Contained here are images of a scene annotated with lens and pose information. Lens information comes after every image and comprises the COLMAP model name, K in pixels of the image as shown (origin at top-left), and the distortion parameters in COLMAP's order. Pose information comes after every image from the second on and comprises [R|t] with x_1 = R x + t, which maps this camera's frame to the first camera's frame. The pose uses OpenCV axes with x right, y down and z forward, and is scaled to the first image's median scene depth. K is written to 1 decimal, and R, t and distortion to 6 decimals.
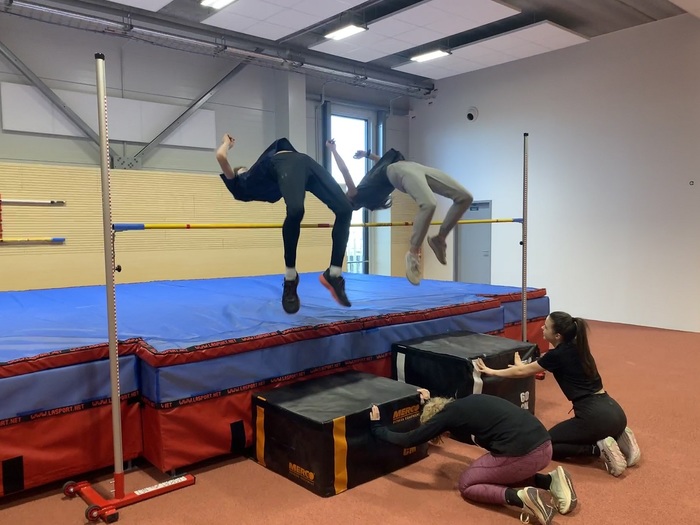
lens RADIAL K [[590.2, 0, 350.0], [0, 590.2, 262.5], [0, 0, 1]] dist [-0.003601, 0.016981]
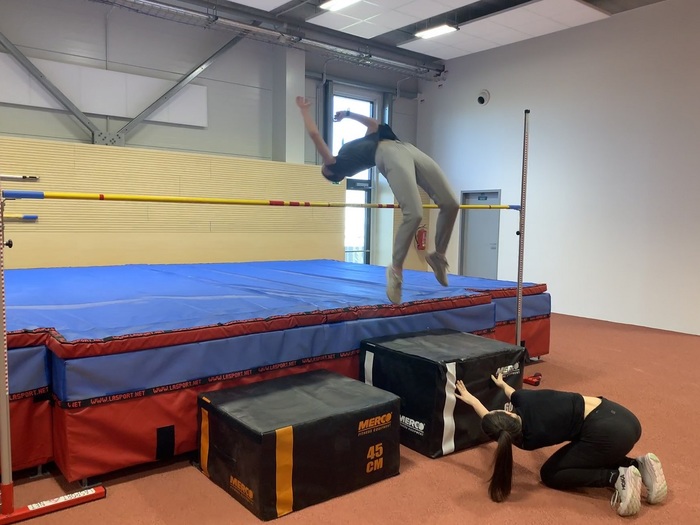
lens RADIAL K [[590.2, 0, 350.0], [0, 590.2, 262.5], [0, 0, 1]] dist [-0.003601, 0.016981]
pose [[0.998949, 0.029339, -0.035211, 0.067821], [-0.028814, 0.999467, 0.015324, 0.005715], [0.035642, -0.014293, 0.999262, 0.094199]]
